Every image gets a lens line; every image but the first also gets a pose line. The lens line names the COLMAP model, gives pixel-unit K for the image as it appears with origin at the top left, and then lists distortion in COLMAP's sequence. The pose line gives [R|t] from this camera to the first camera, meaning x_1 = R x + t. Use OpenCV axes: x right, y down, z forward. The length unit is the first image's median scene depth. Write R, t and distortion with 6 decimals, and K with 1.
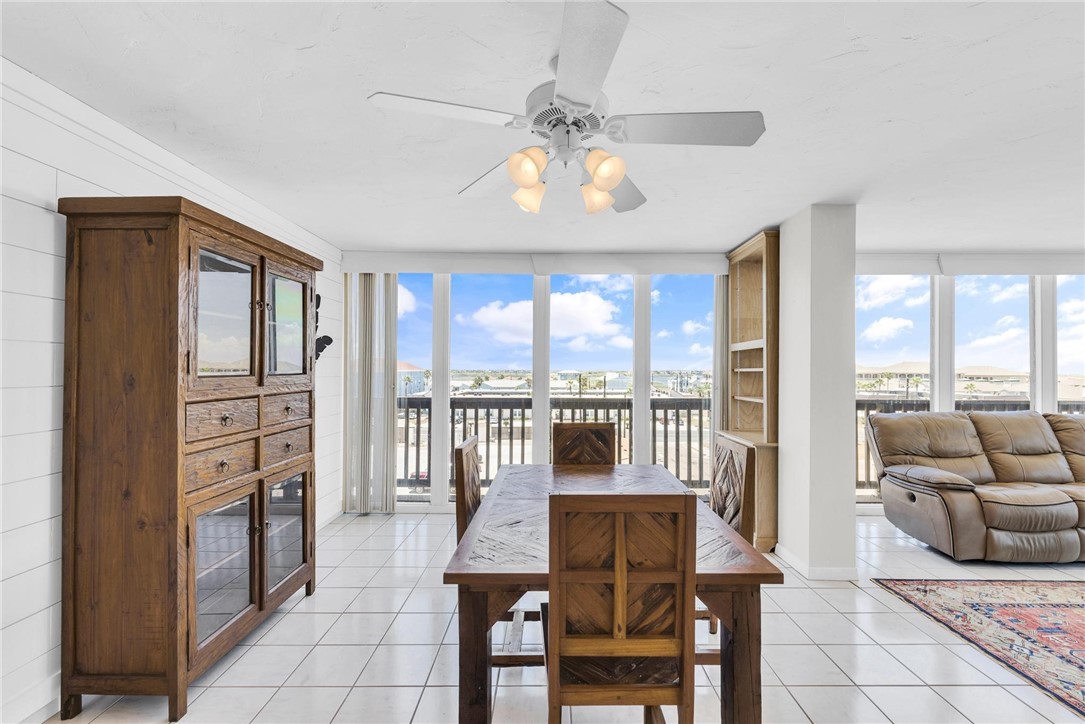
lens RADIAL K [[477.0, 0, 549.3], [0, 477.0, 365.5], [0, 0, 1]] dist [0.003871, -0.000771]
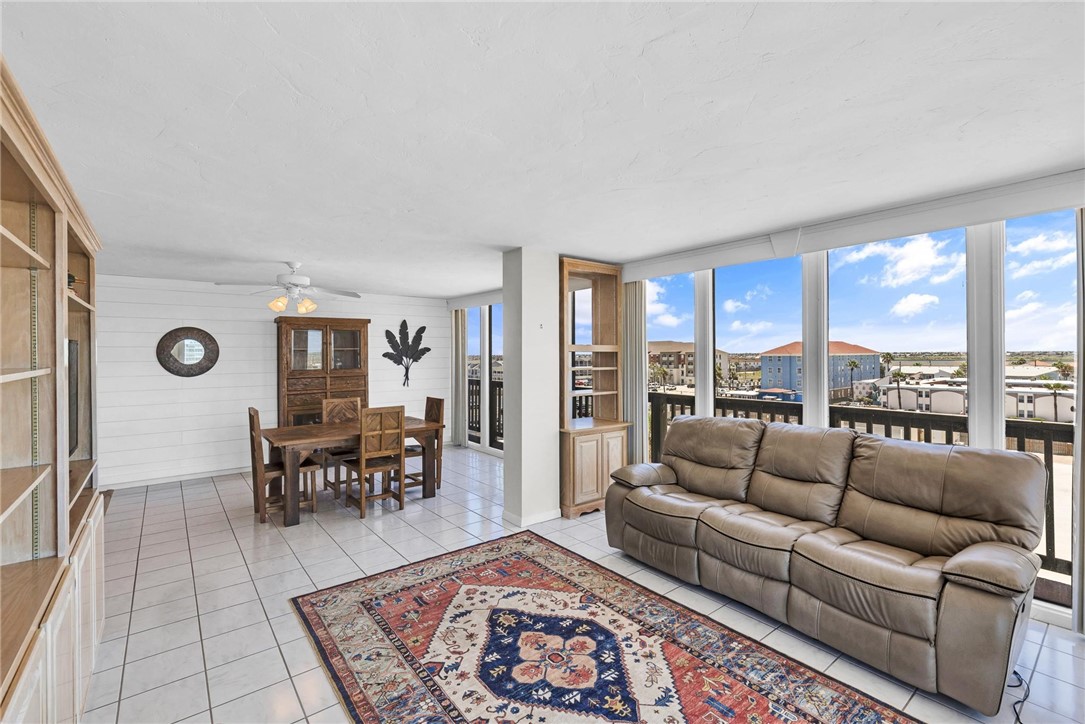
lens RADIAL K [[477.0, 0, 542.0], [0, 477.0, 355.7], [0, 0, 1]] dist [0.003871, -0.000771]
pose [[0.616332, -0.004982, -0.787470, 1.591473], [0.015838, 0.999856, 0.006069, -0.035072], [0.787327, -0.016212, 0.616323, 0.212837]]
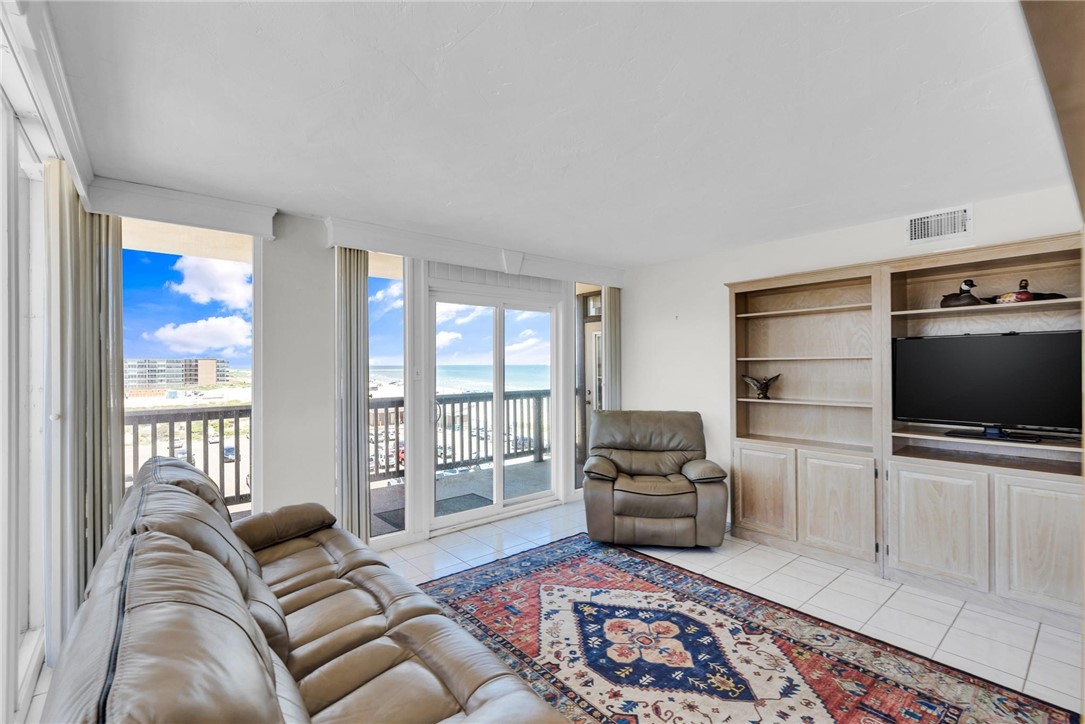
lens RADIAL K [[477.0, 0, 545.2], [0, 477.0, 364.0], [0, 0, 1]] dist [0.003871, -0.000771]
pose [[-0.646429, -0.000386, 0.762974, 0.598527], [-0.005181, 0.999979, -0.003883, -0.003920], [-0.762957, -0.006464, -0.646417, 1.236215]]
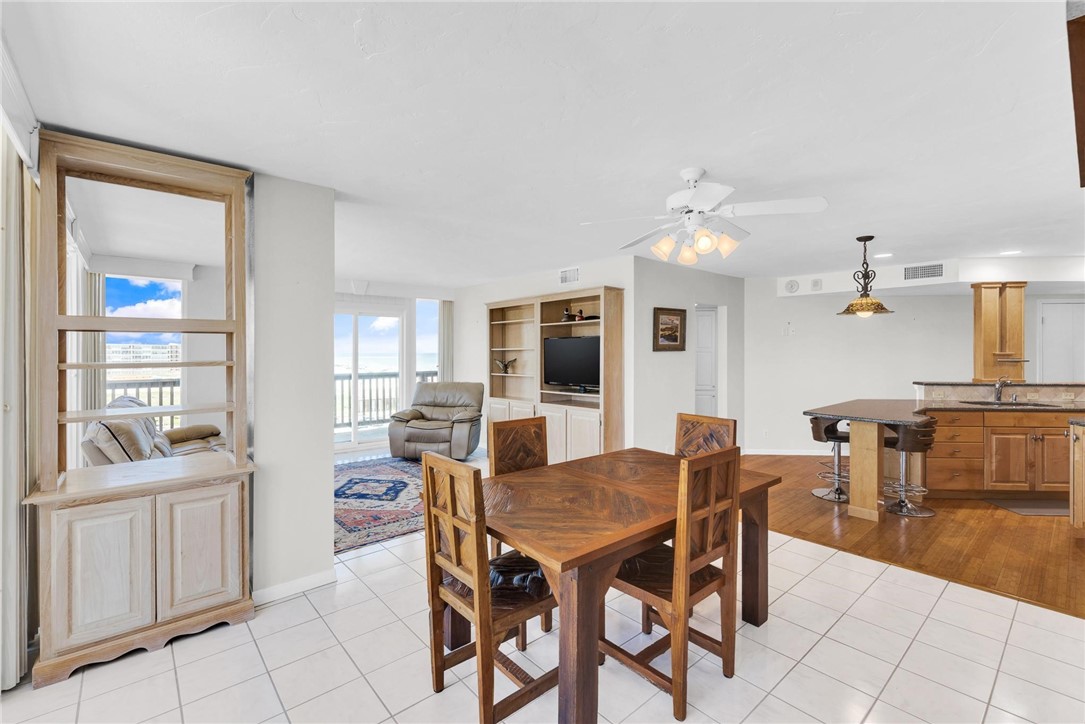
lens RADIAL K [[477.0, 0, 553.4], [0, 477.0, 353.6], [0, 0, 1]] dist [0.003871, -0.000771]
pose [[-0.664112, -0.005896, 0.747610, -0.417297], [-0.009059, 0.999959, -0.000161, -0.007763], [-0.747579, -0.006880, -0.664138, 1.207954]]
